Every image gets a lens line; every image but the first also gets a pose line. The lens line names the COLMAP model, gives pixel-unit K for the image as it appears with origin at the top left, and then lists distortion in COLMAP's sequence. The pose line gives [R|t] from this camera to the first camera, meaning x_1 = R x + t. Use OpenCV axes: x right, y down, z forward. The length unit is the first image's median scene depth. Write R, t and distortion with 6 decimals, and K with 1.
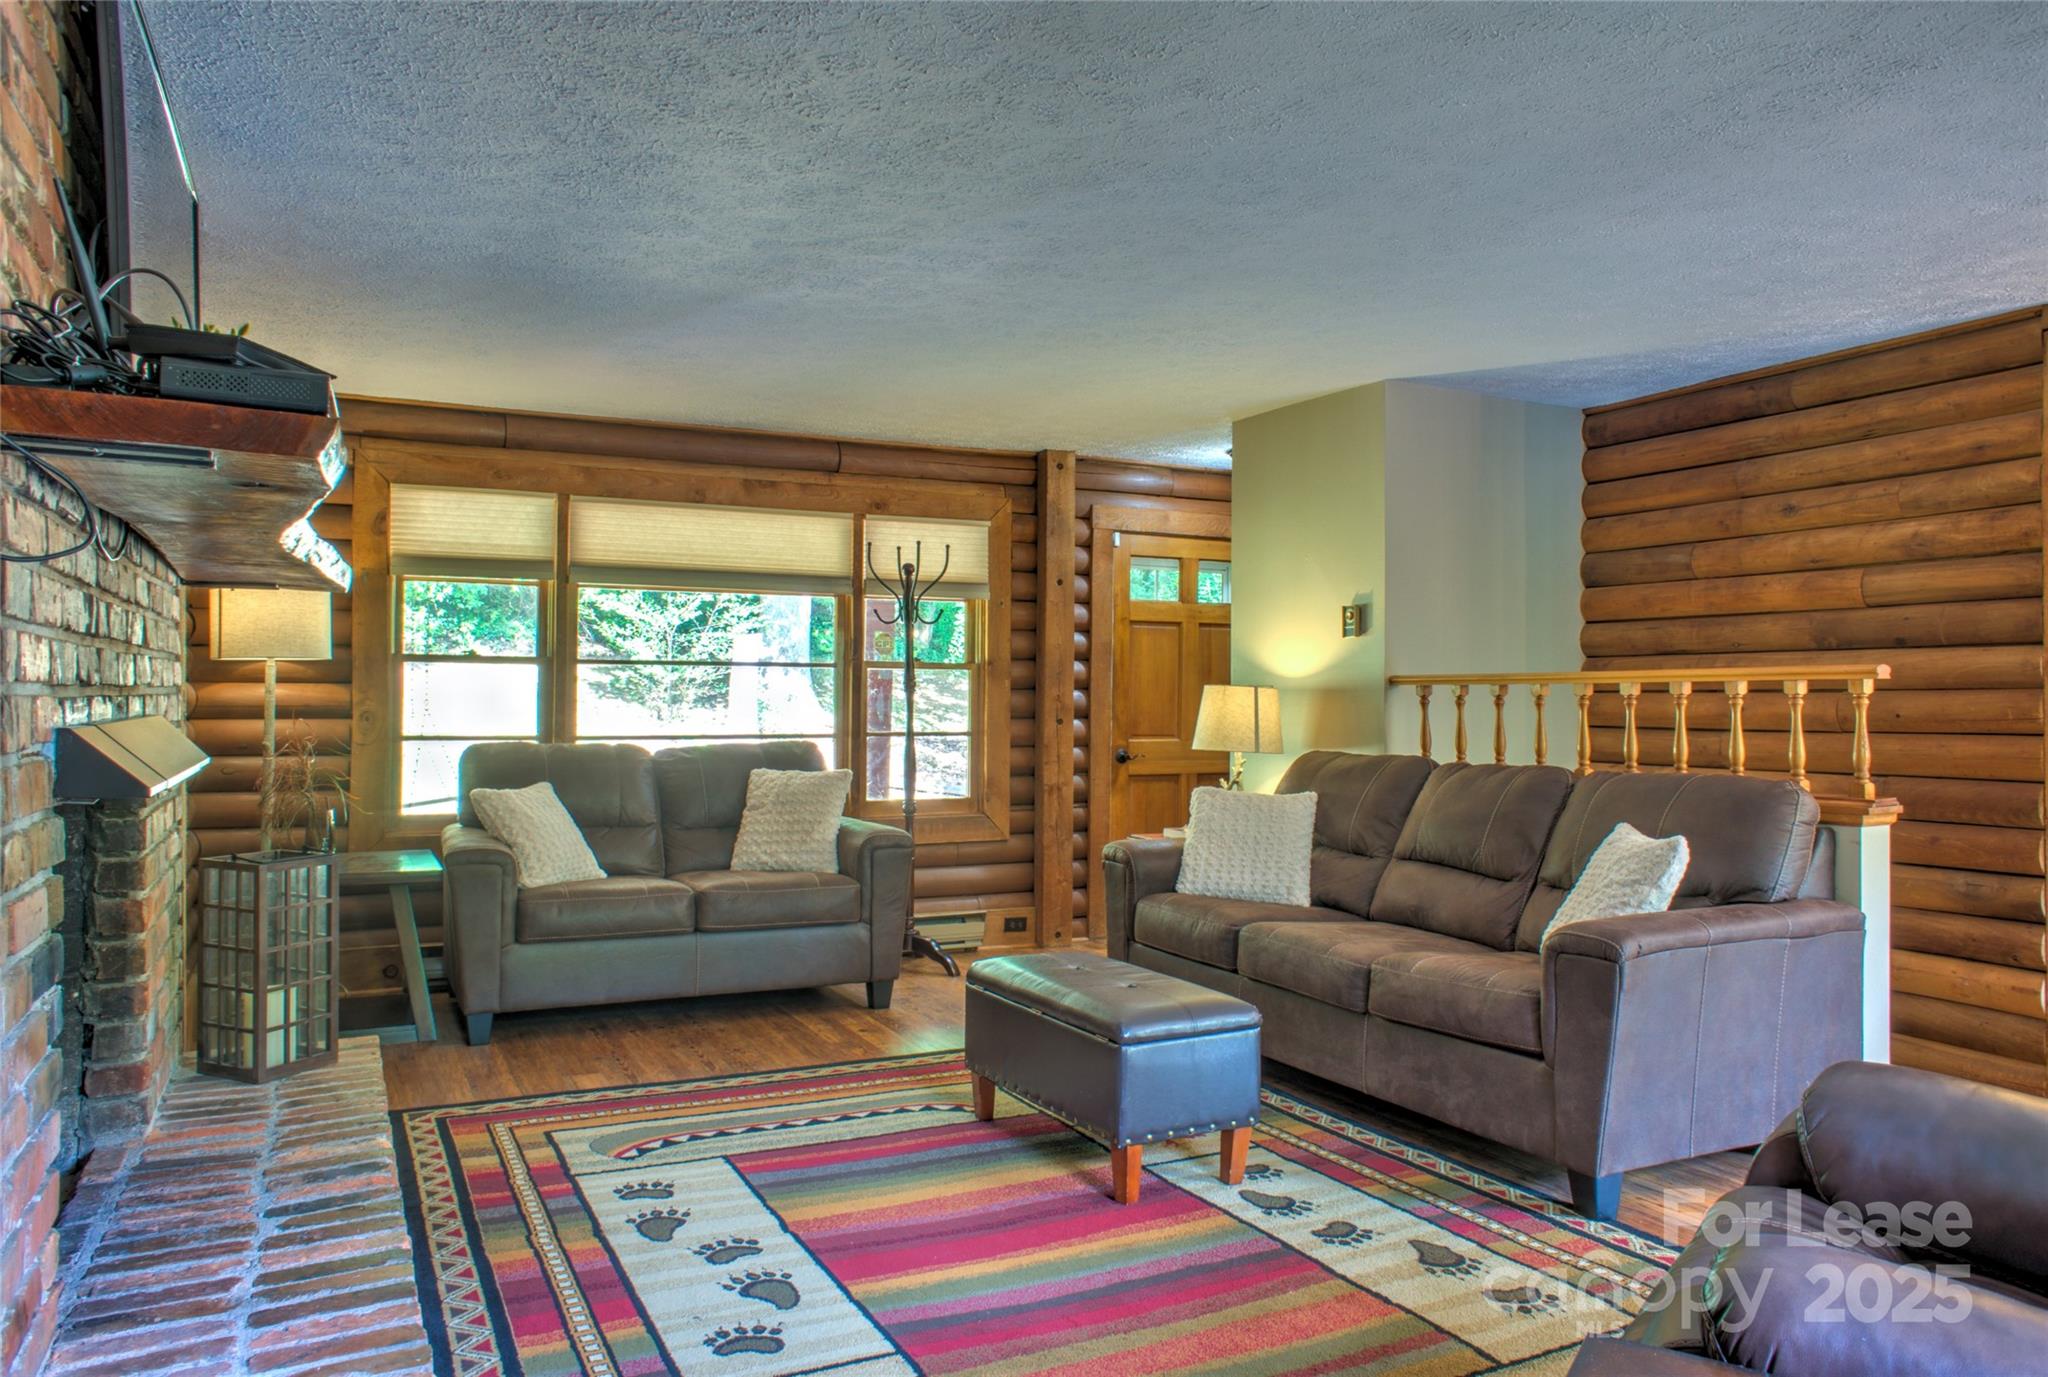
lens RADIAL K [[1406.4, 0, 1035.4], [0, 1406.4, 686.9], [0, 0, 1]] dist [-0.023180, 0.003443]
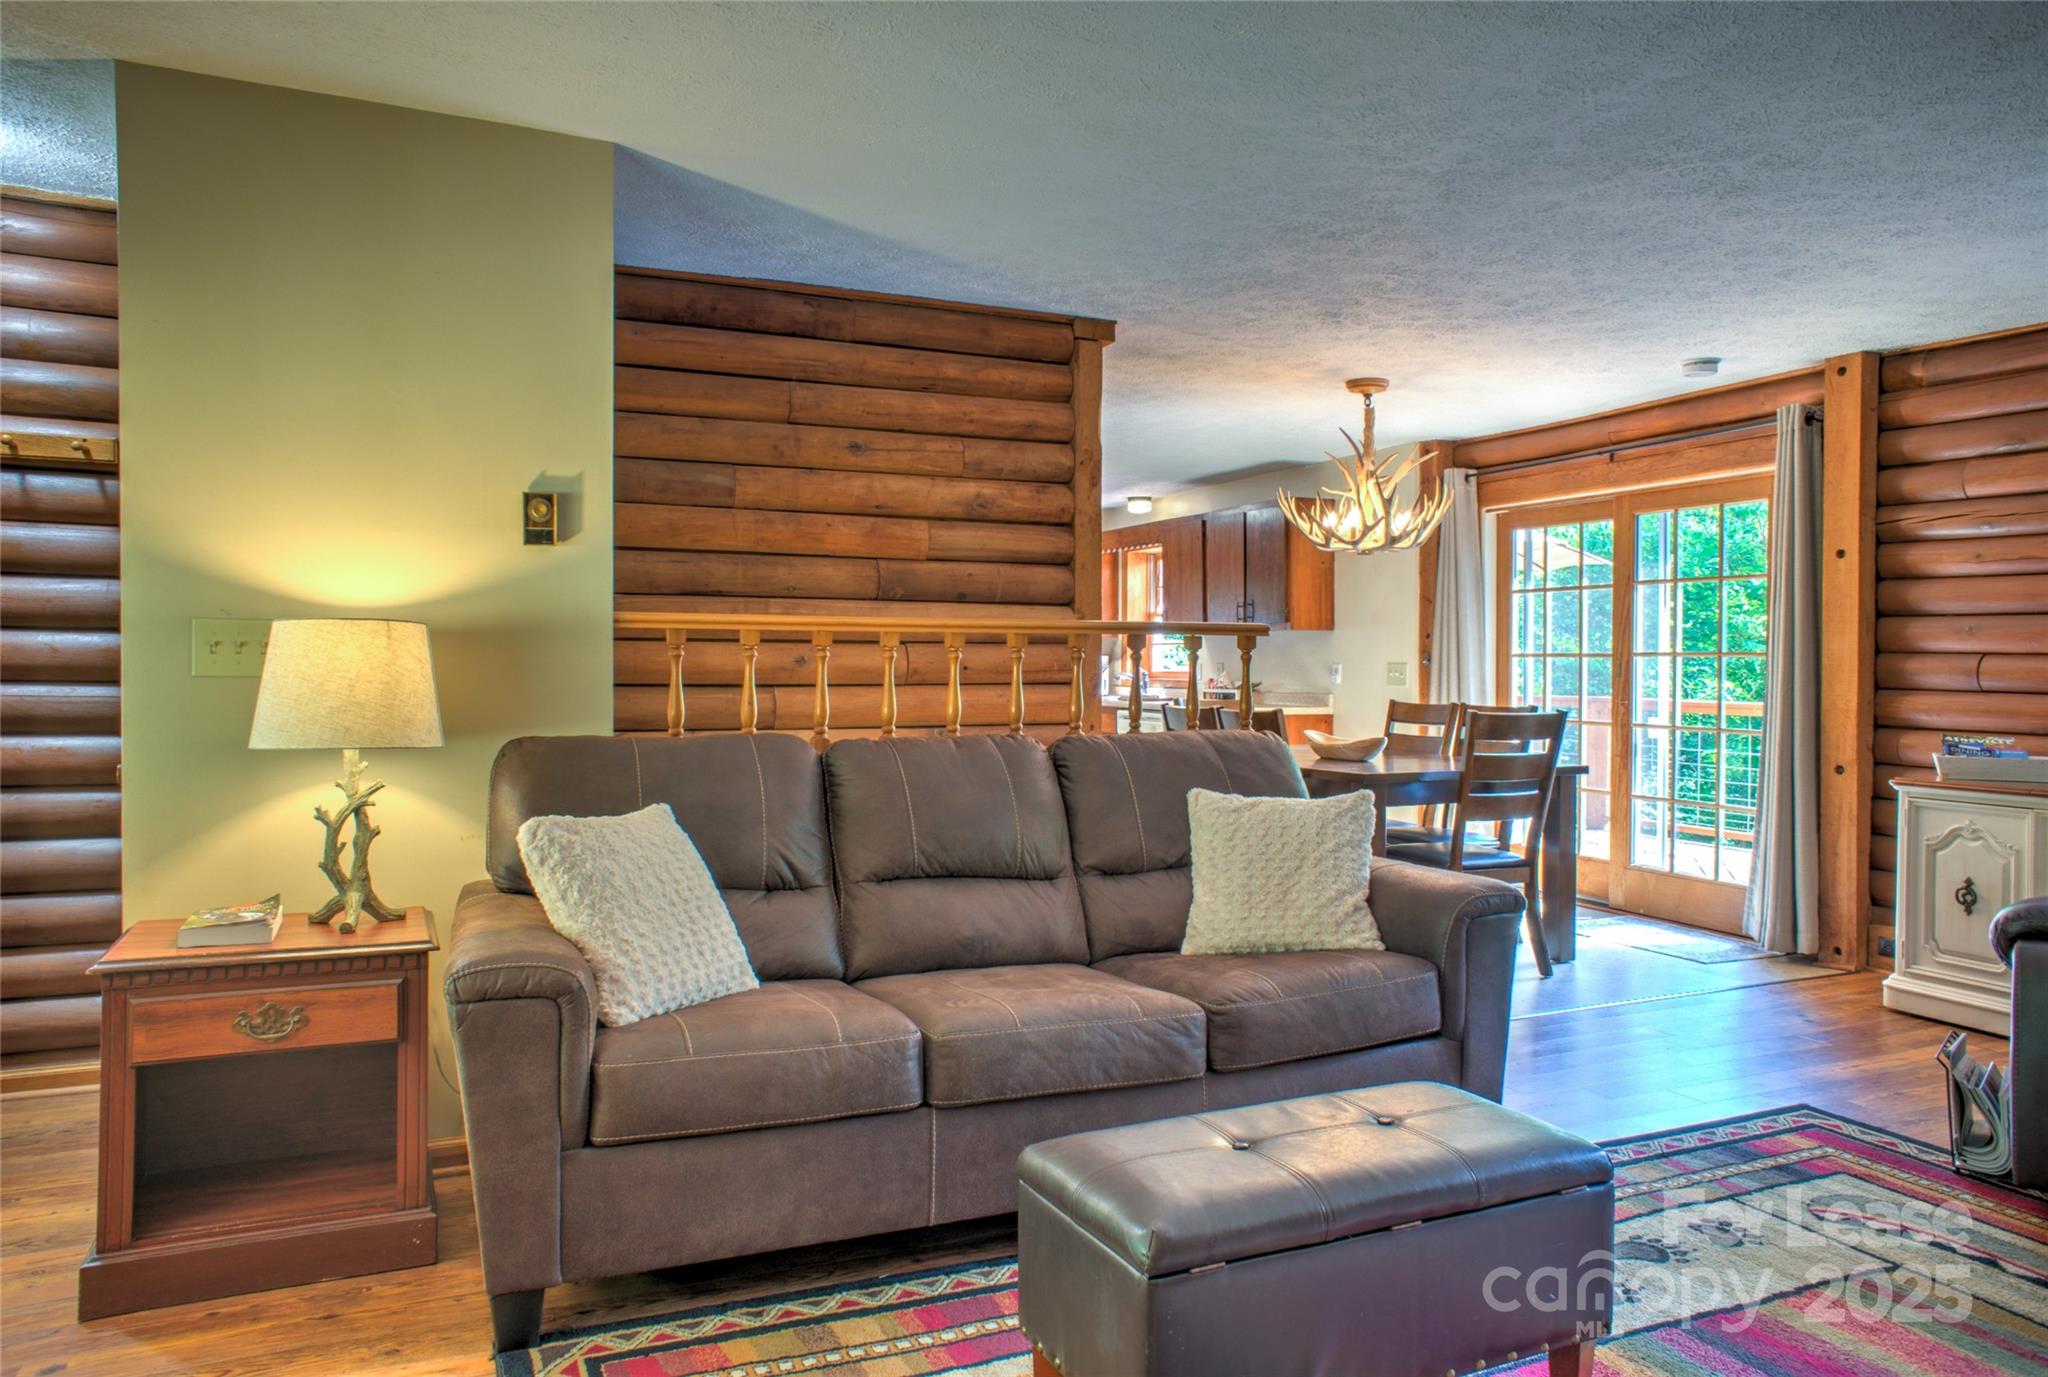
lens RADIAL K [[1406.4, 0, 1033.5], [0, 1406.4, 695.9], [0, 0, 1]] dist [-0.023180, 0.003443]
pose [[0.041175, -0.023730, 0.998870, -0.439323], [-0.012092, 0.999633, 0.024246, 0.016307], [-0.999079, -0.013077, 0.040873, 0.930276]]
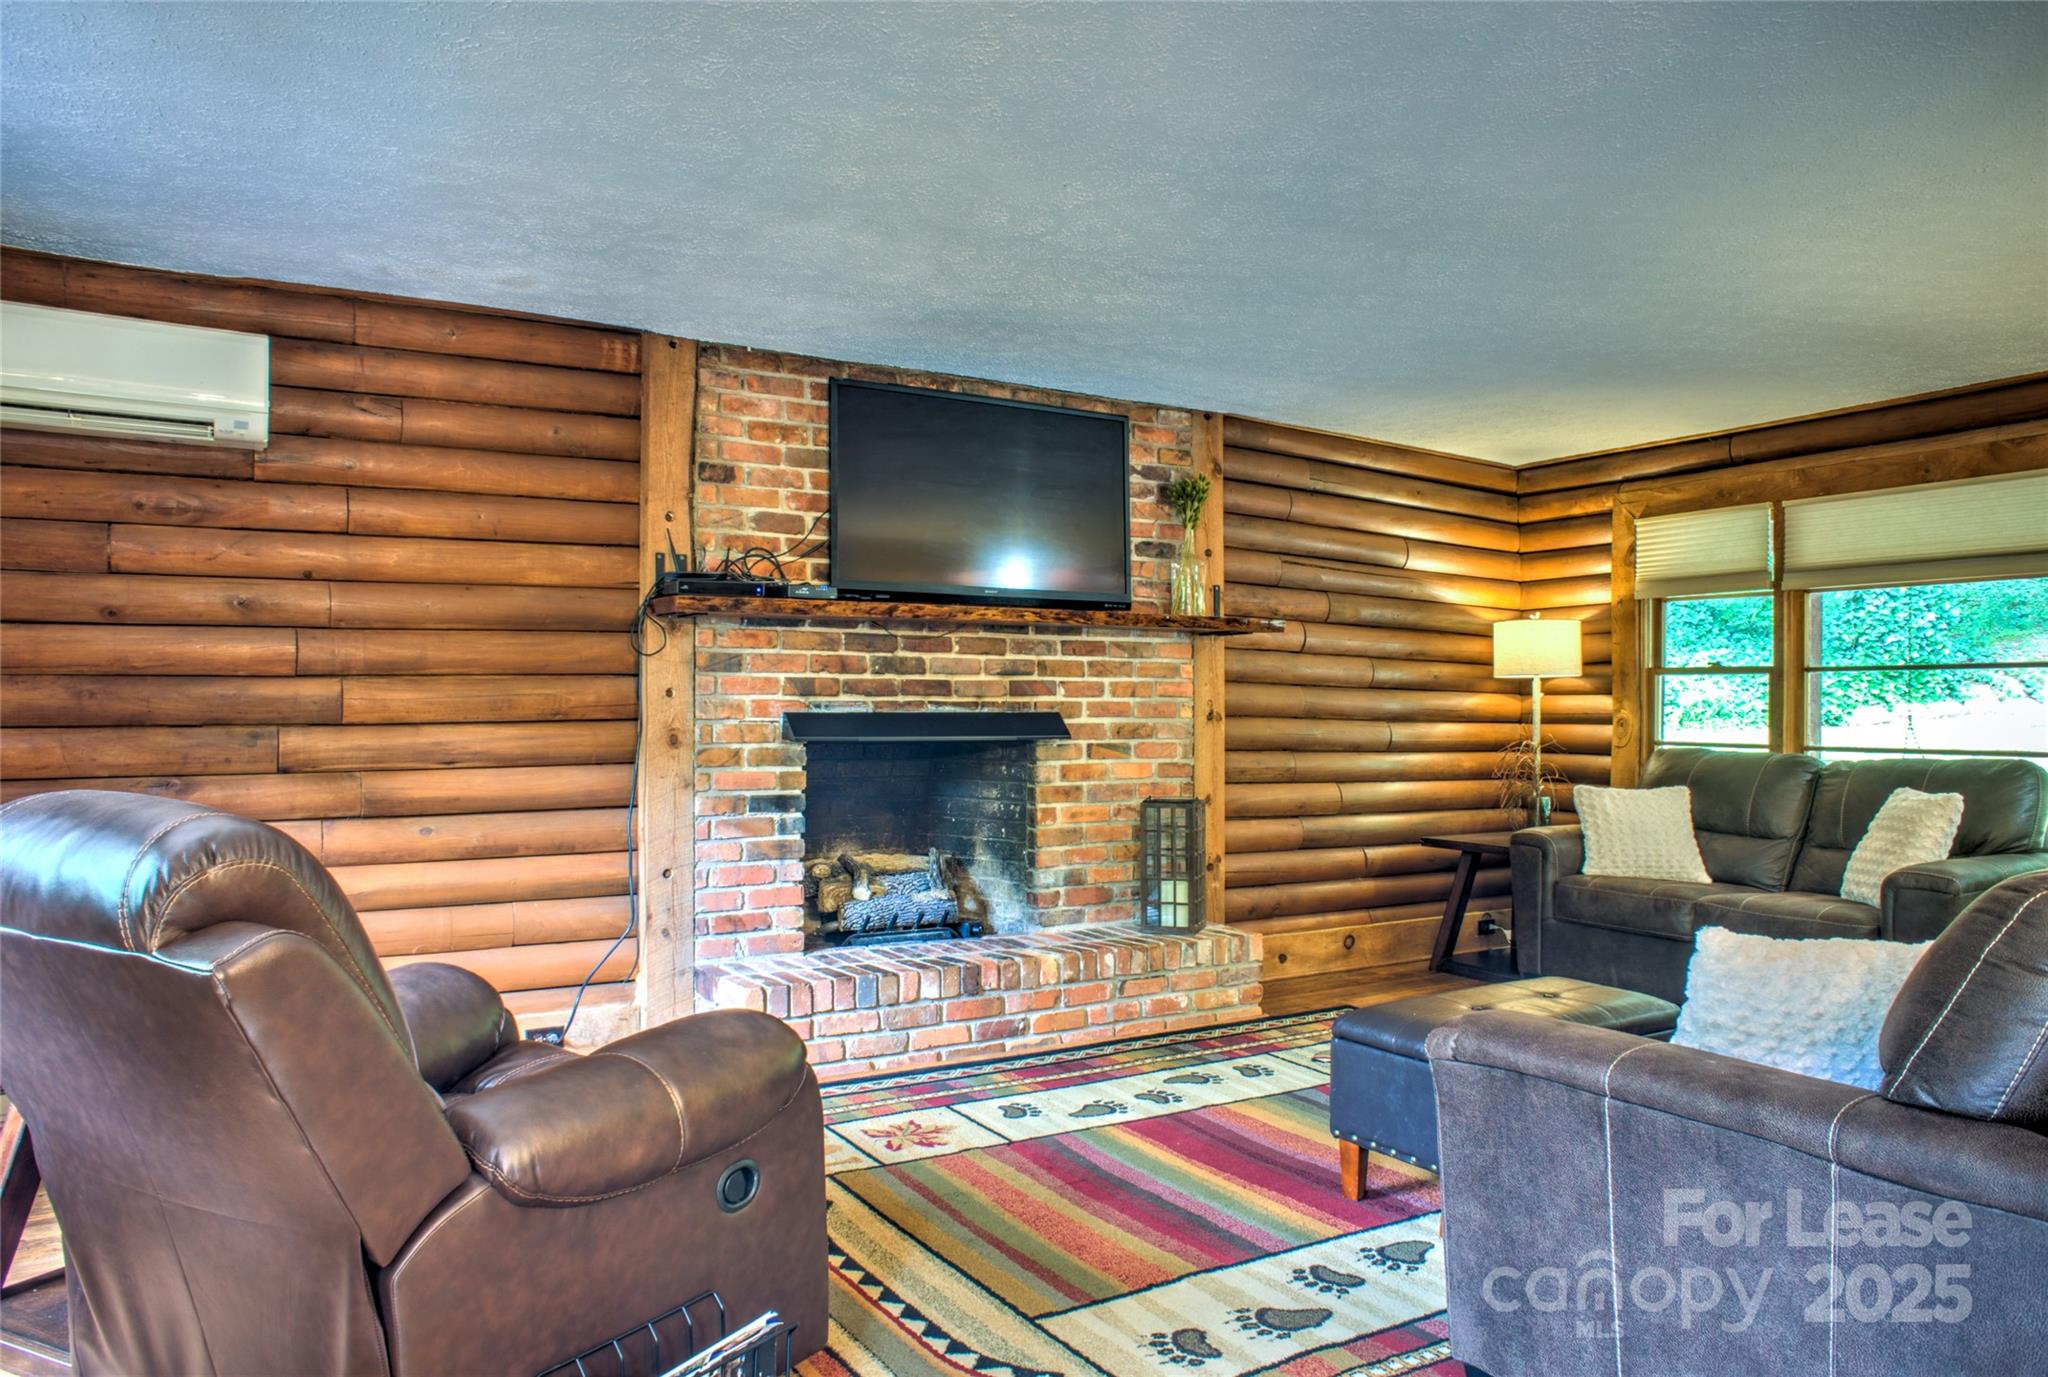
lens RADIAL K [[1406.4, 0, 1022.2], [0, 1406.4, 694.0], [0, 0, 1]] dist [-0.023180, 0.003443]
pose [[0.064708, -0.012719, -0.997823, 0.687461], [0.008080, 0.999893, -0.012221, 0.007806], [0.997872, -0.007272, 0.064804, 0.449003]]
